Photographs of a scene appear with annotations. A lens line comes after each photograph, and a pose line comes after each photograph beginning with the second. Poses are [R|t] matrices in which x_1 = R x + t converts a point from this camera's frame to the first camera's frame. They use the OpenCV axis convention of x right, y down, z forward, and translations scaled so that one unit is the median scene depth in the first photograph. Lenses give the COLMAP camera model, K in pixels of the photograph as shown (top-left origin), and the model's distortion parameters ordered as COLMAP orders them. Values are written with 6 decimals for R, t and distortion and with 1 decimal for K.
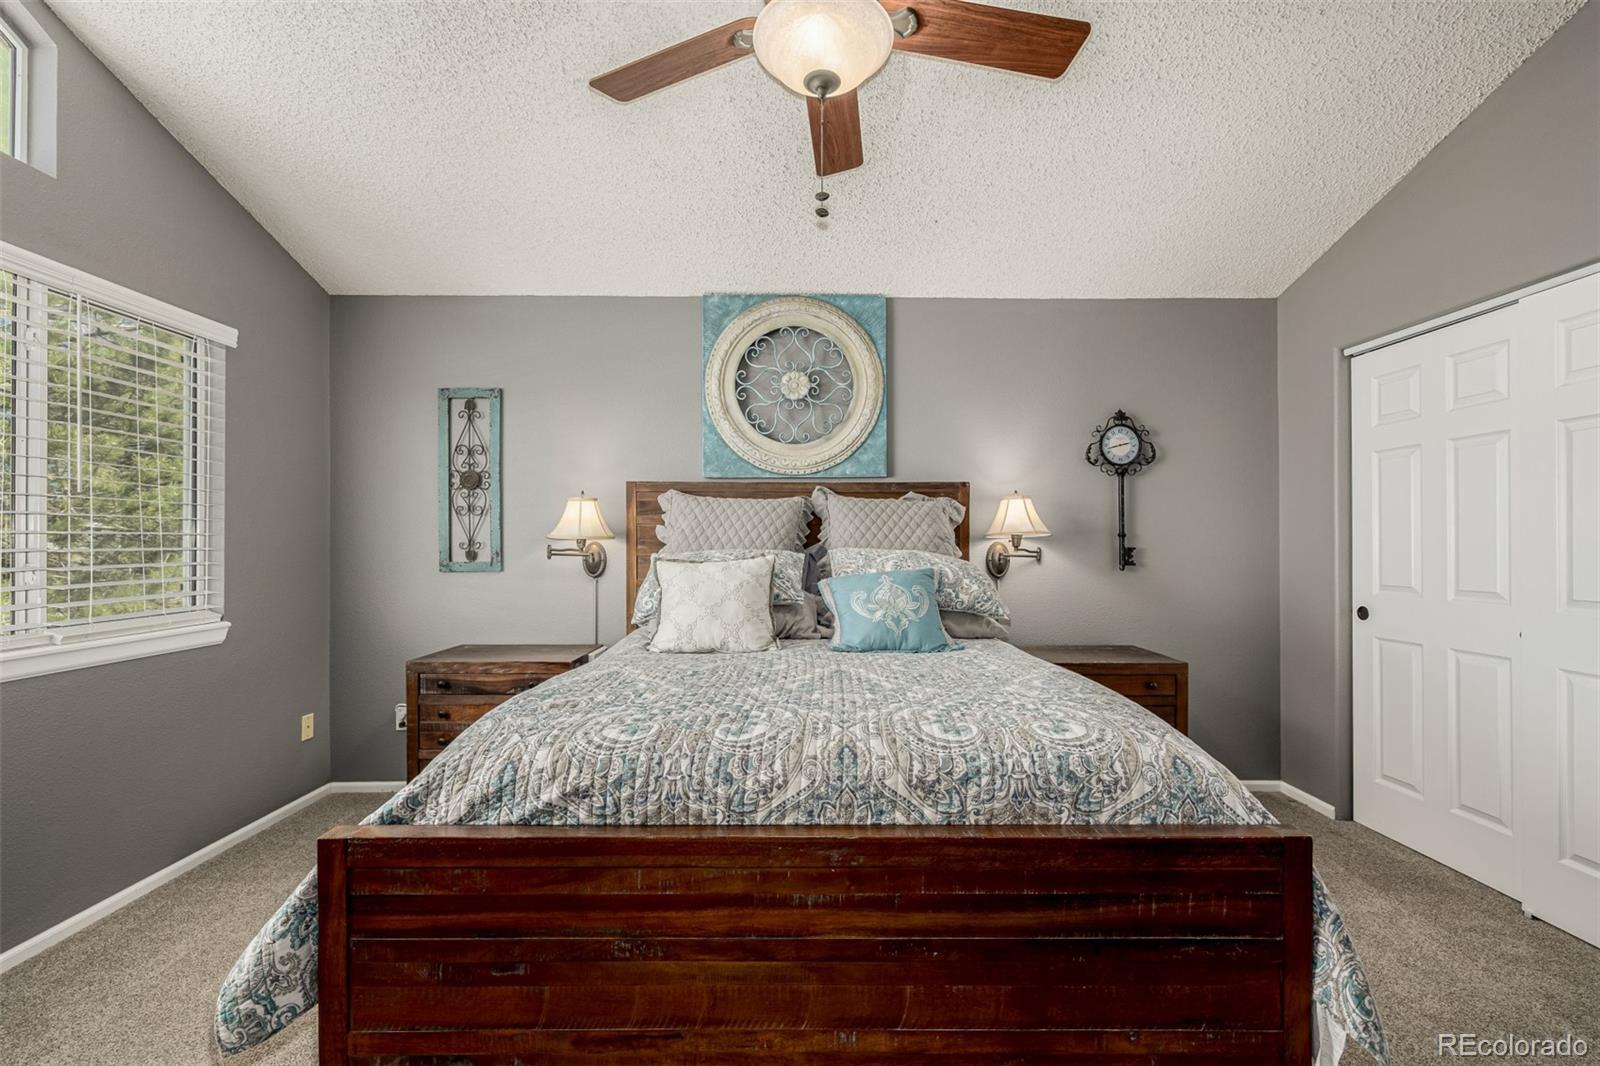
lens RADIAL K [[676.6, 0, 805.2], [0, 676.6, 529.6], [0, 0, 1]] dist [0.000778, 0.000503]
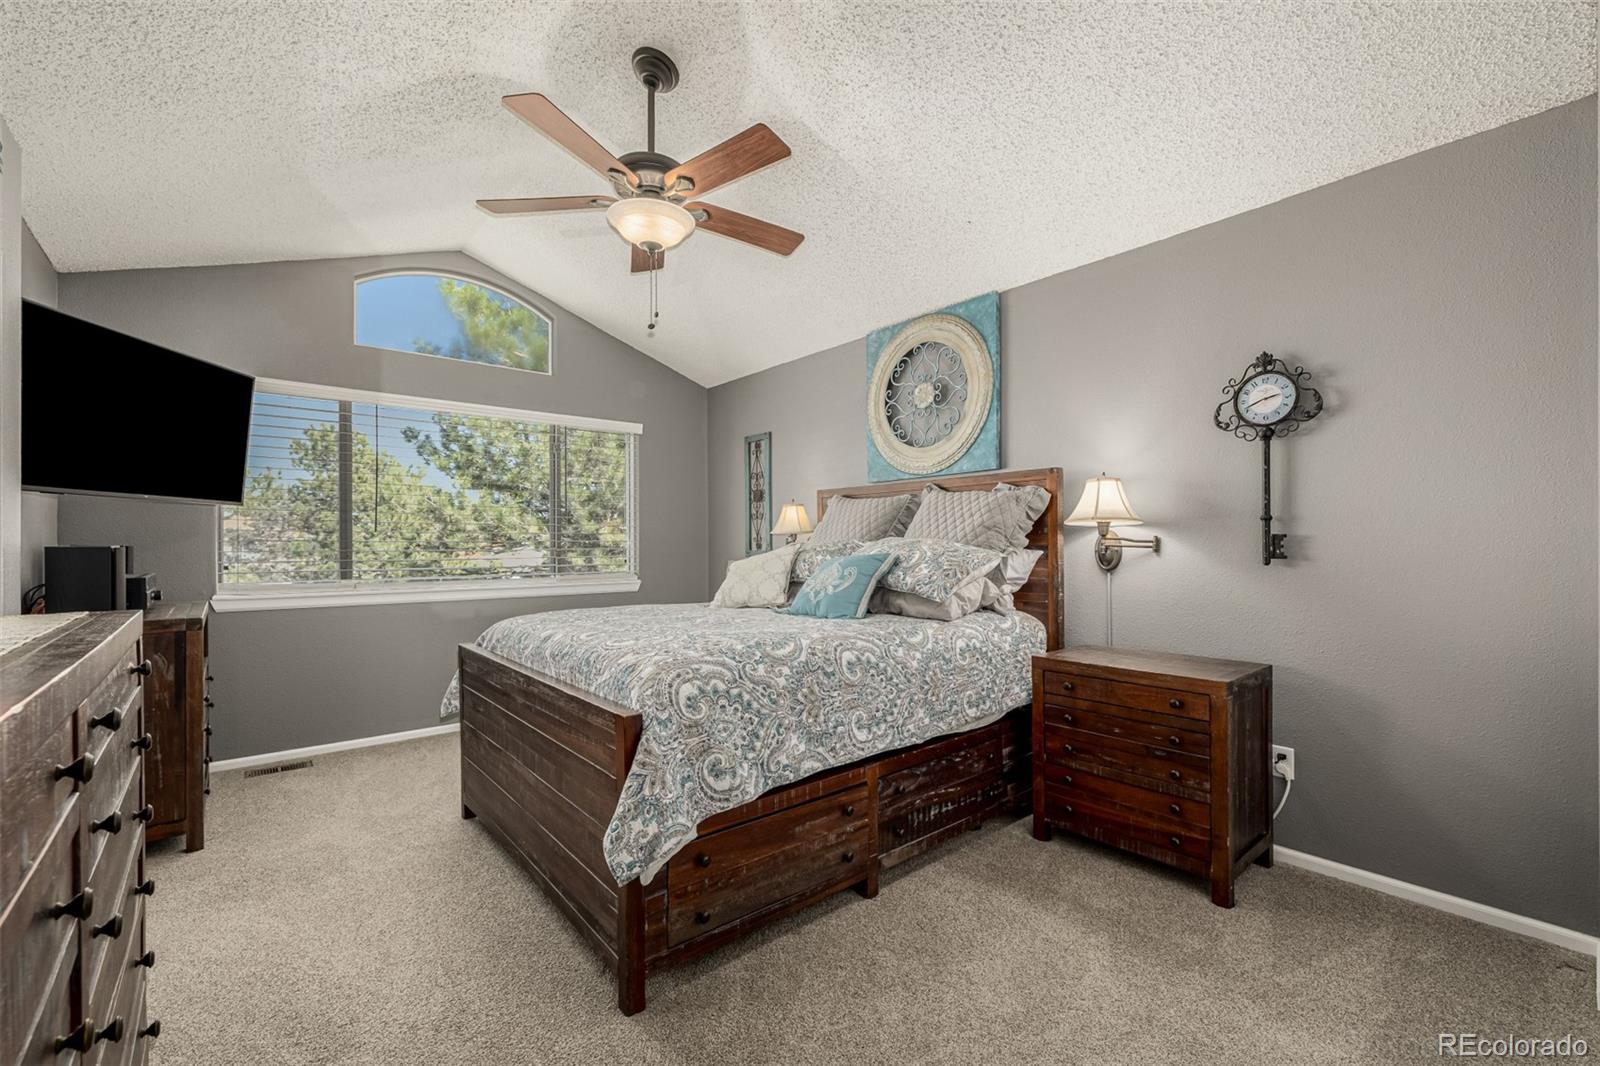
lens RADIAL K [[676.6, 0, 795.1], [0, 676.6, 533.3], [0, 0, 1]] dist [0.000778, 0.000503]
pose [[0.632747, -0.015591, -0.774201, 0.717412], [0.017687, 0.999827, -0.005680, 0.020050], [0.774156, -0.010100, 0.632914, 0.114184]]
